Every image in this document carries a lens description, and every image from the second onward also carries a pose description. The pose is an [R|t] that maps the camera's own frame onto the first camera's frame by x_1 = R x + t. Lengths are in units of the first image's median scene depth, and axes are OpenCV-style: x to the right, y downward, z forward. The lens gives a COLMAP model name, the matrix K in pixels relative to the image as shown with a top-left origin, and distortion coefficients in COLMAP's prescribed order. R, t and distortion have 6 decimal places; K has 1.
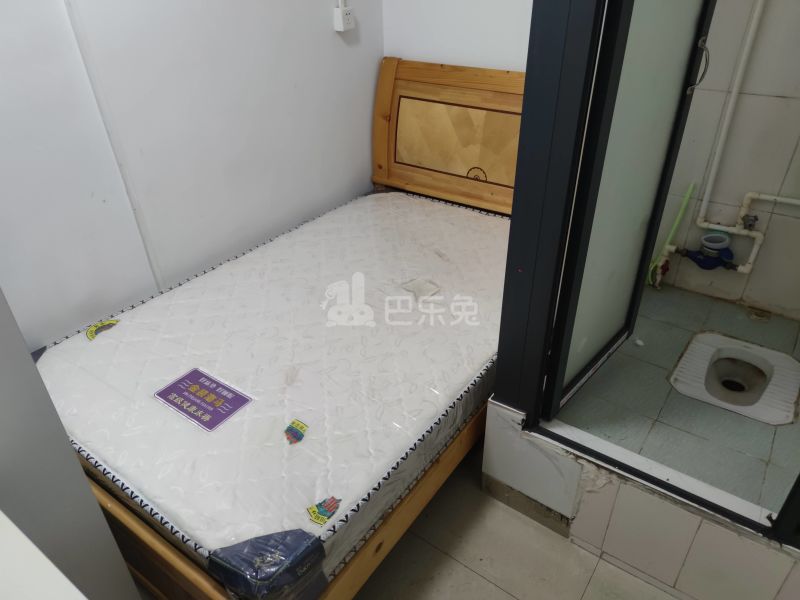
lens RADIAL K [[559.9, 0, 398.1], [0, 559.9, 310.7], [0, 0, 1]] dist [0.044686, -0.019540]
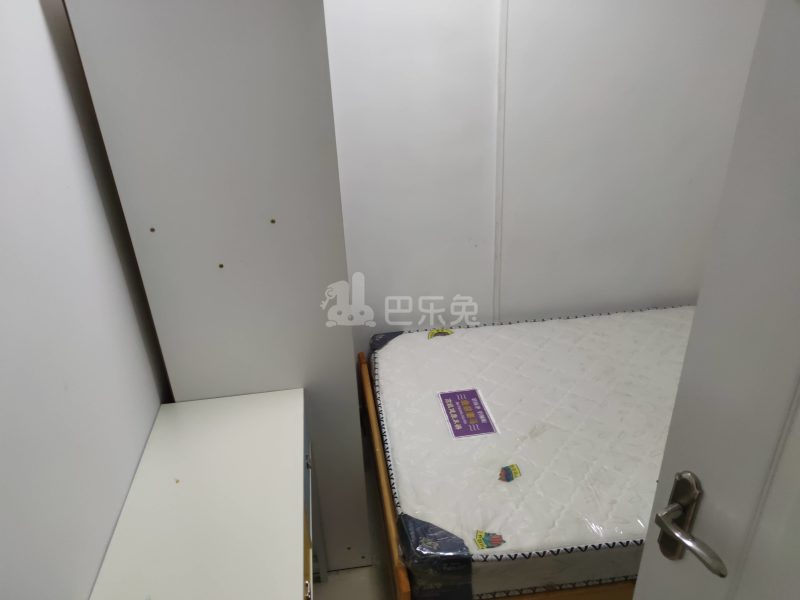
lens RADIAL K [[559.9, 0, 381.2], [0, 559.9, 302.1], [0, 0, 1]] dist [0.044686, -0.019540]
pose [[0.679043, 0.319036, -0.661147, 0.221530], [-0.372247, 0.925892, 0.064465, -0.067492], [0.632718, 0.202336, 0.747481, -0.089285]]
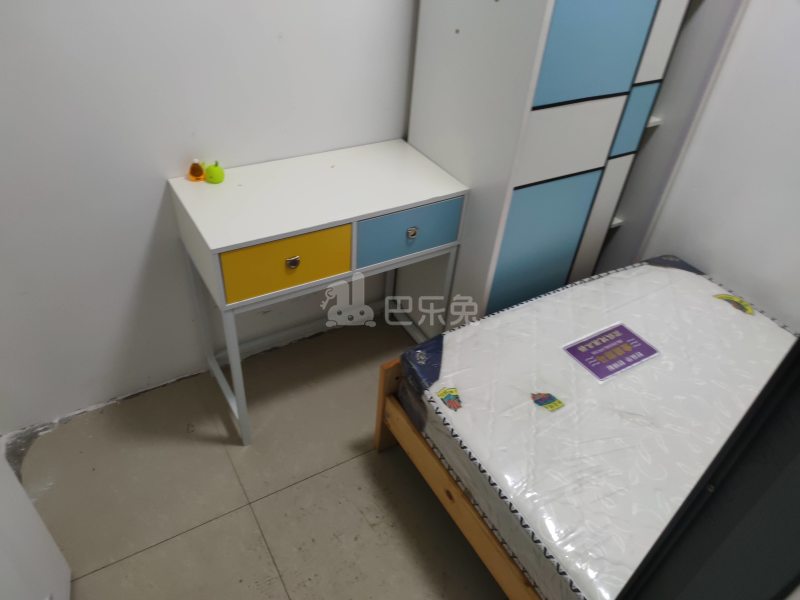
lens RADIAL K [[559.9, 0, 396.1], [0, 559.9, 304.4], [0, 0, 1]] dist [0.044686, -0.019540]
pose [[-0.401972, 0.569009, -0.717389, 0.408975], [-0.552413, 0.474129, 0.685595, -0.303511], [0.730245, 0.671885, 0.123741, 0.413586]]
